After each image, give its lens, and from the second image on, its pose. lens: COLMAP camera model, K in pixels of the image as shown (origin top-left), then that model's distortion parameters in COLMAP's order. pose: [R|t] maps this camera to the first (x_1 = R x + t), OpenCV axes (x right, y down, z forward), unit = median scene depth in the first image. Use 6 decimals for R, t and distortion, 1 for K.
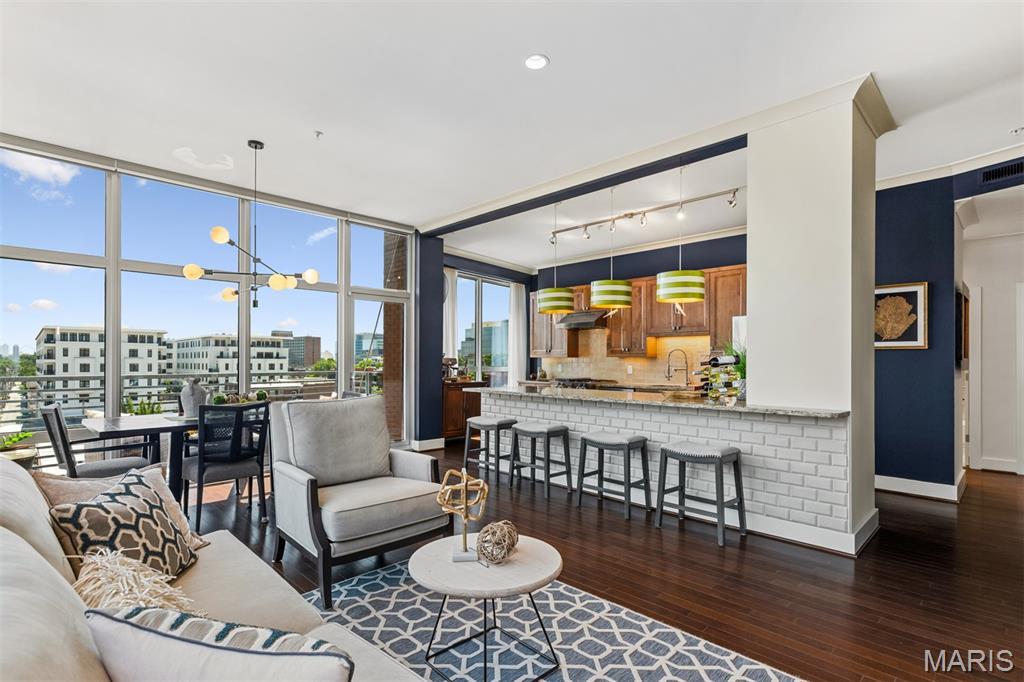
lens RADIAL K [[487.4, 0, 503.7], [0, 487.4, 360.6], [0, 0, 1]] dist [0.009992, -0.001202]
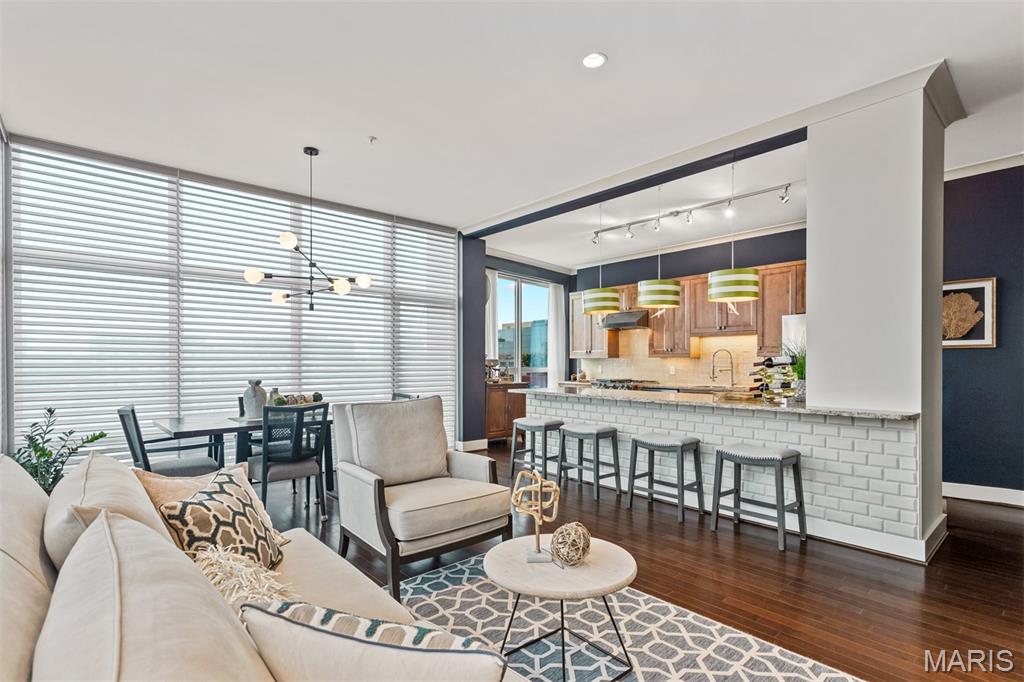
lens RADIAL K [[487.4, 0, 508.4], [0, 487.4, 365.2], [0, 0, 1]] dist [0.009992, -0.001202]
pose [[0.998761, -0.004070, -0.049592, -0.044654], [0.004448, 0.999962, 0.007531, -0.001131], [0.049560, -0.007742, 0.998741, -0.001713]]
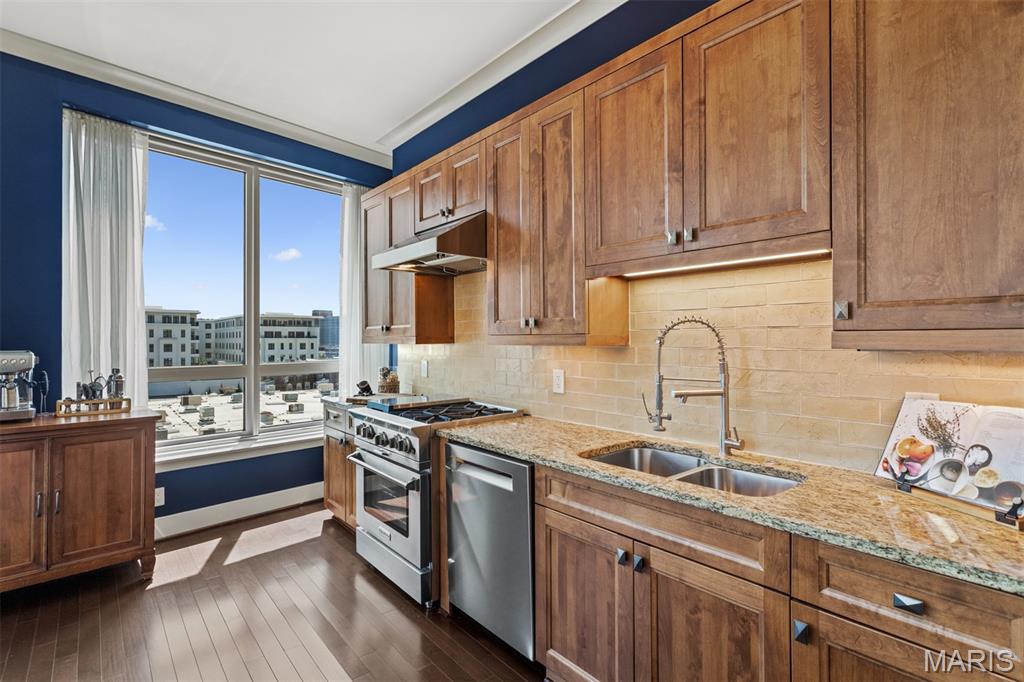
lens RADIAL K [[487.4, 0, 506.7], [0, 487.4, 334.8], [0, 0, 1]] dist [0.009992, -0.001202]
pose [[0.997345, -0.007937, -0.072388, 0.491652], [0.007479, 0.999950, -0.006603, -0.023263], [0.072436, 0.006044, 0.997355, 1.294659]]
